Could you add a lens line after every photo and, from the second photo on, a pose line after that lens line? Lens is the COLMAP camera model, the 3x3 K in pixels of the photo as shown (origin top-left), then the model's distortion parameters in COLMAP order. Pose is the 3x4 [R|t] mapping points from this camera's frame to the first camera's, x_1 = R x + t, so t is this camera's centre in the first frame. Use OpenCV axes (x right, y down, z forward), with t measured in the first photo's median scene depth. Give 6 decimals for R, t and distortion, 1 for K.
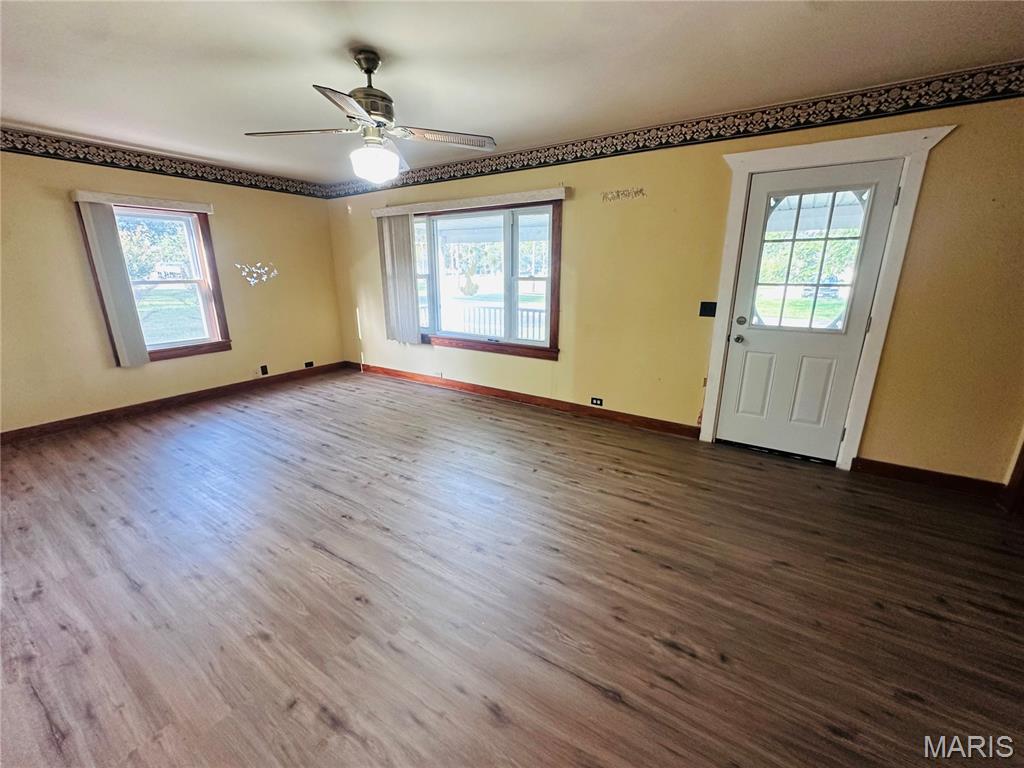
lens RADIAL K [[410.0, 0, 510.9], [0, 410.0, 383.9], [0, 0, 1]] dist [-0.006631, 0.001390]
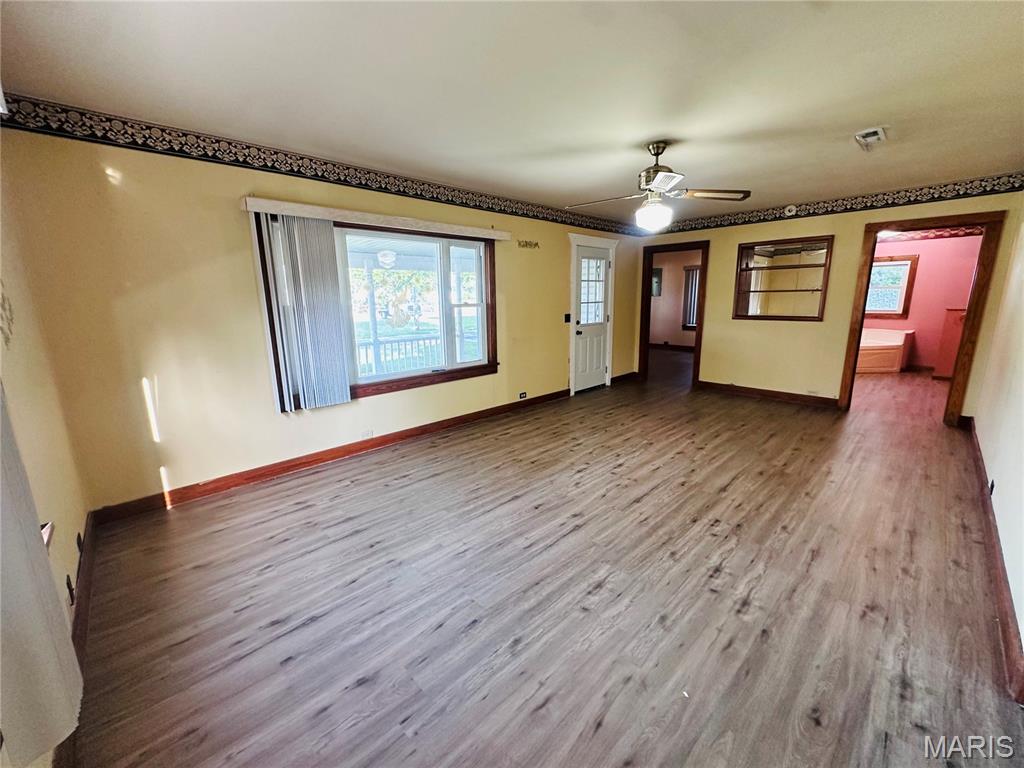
lens RADIAL K [[410.6, 0, 510.0], [0, 410.6, 383.4], [0, 0, 1]] dist [-0.005540, 0.000208]
pose [[0.226720, -0.202504, 0.952675, -1.159600], [0.277300, 0.951085, 0.136173, -0.204161], [-0.933650, 0.233303, 0.271784, 0.749030]]
